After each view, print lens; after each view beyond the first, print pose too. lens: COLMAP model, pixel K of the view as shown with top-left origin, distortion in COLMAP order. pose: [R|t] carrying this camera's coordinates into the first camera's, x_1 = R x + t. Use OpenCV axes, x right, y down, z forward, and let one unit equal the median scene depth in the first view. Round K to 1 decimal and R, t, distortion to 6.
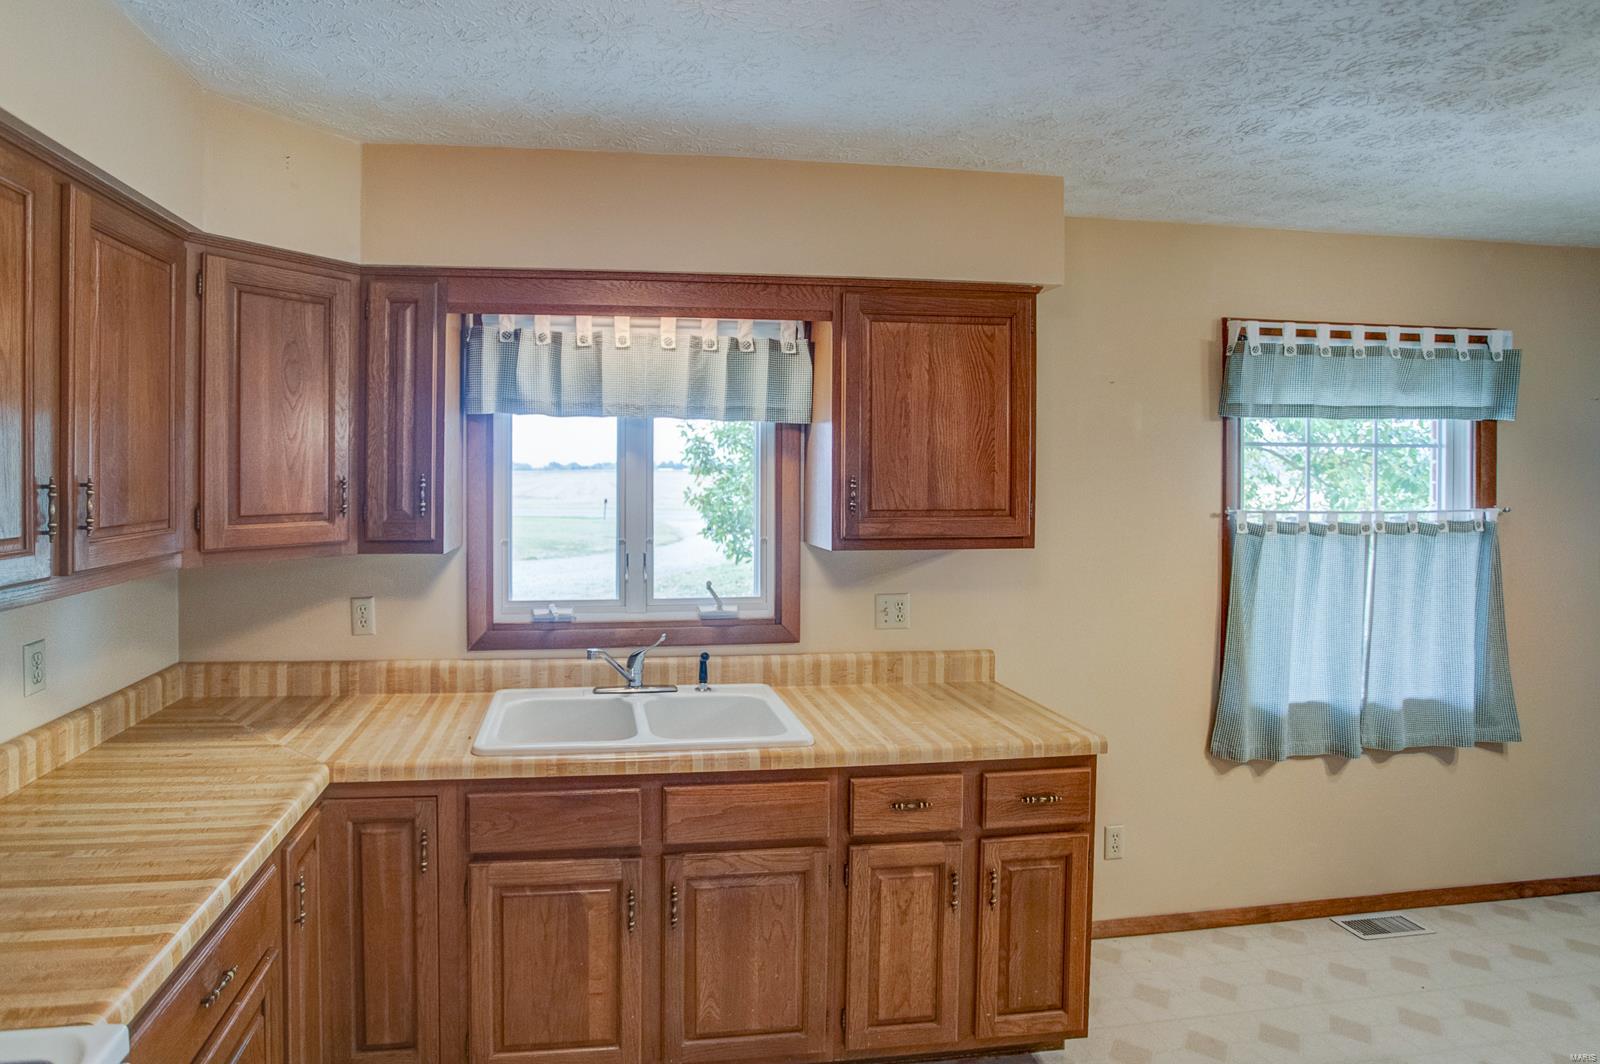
lens RADIAL K [[873.1, 0, 685.2], [0, 873.1, 475.3], [0, 0, 1]] dist [-0.048947, 0.000388]
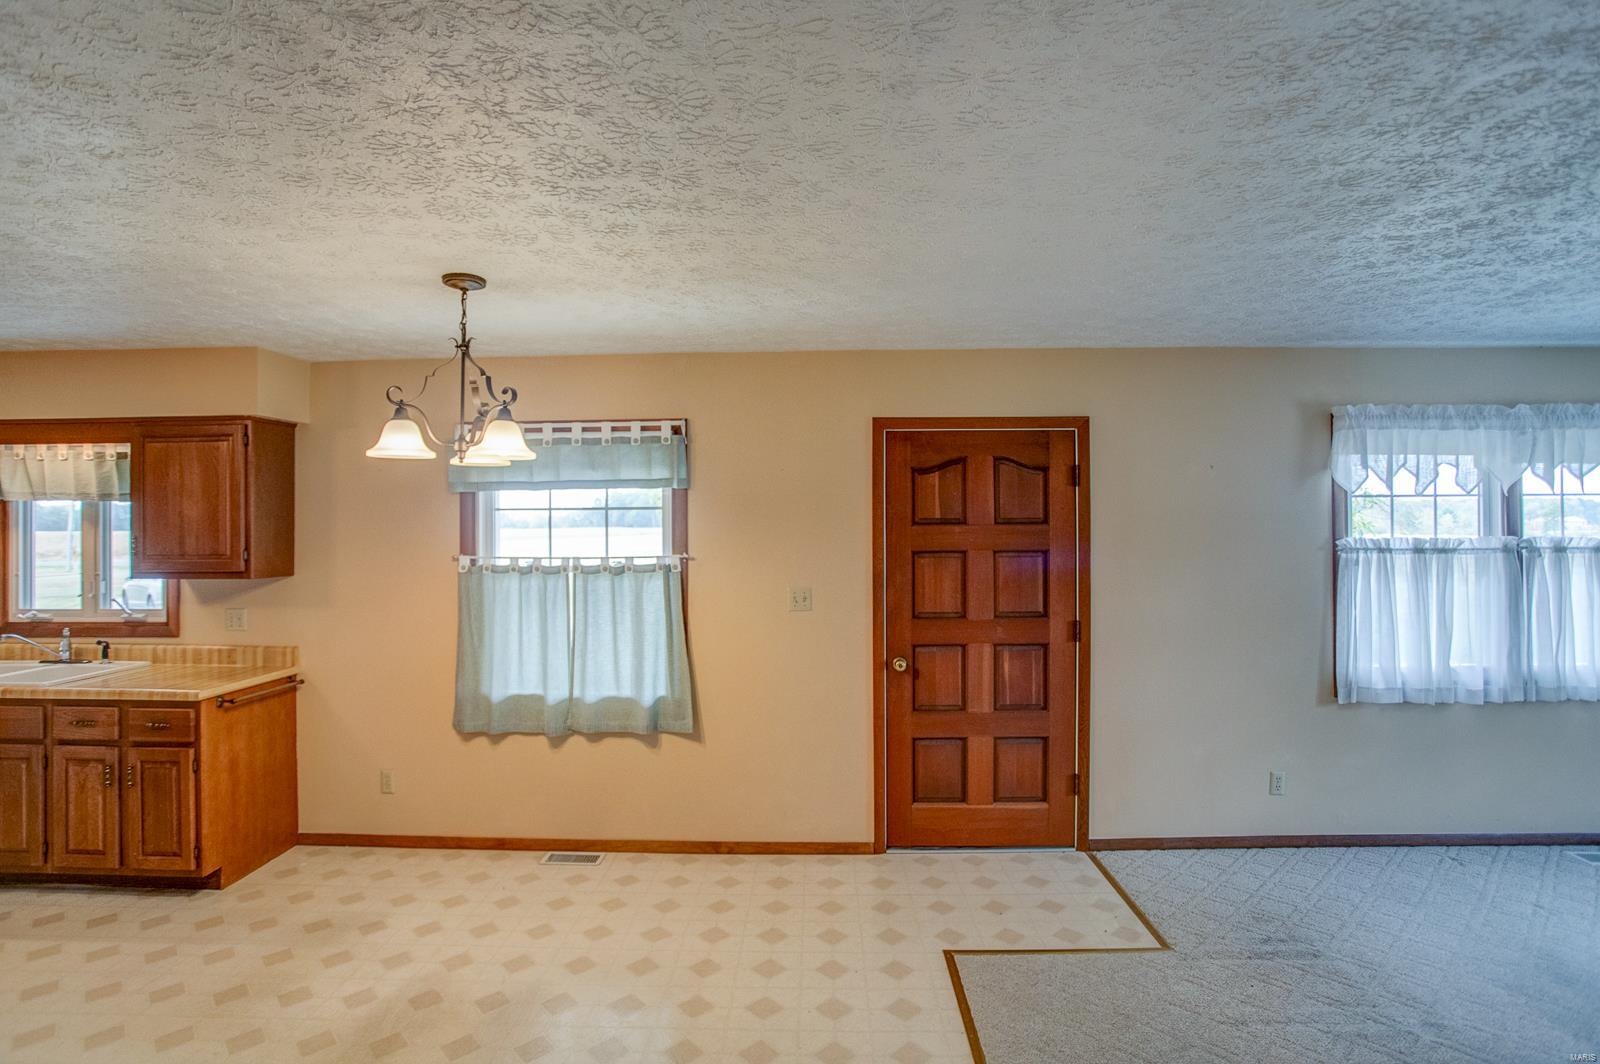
lens RADIAL K [[798.4, 0, 810.2], [0, 798.4, 525.9], [0, 0, 1]] dist [-0.057990, 0.025285]
pose [[0.986777, -0.009227, -0.161819, 1.593125], [0.007277, 0.999894, -0.012642, 0.011708], [0.161918, 0.011297, 0.986740, -0.247042]]
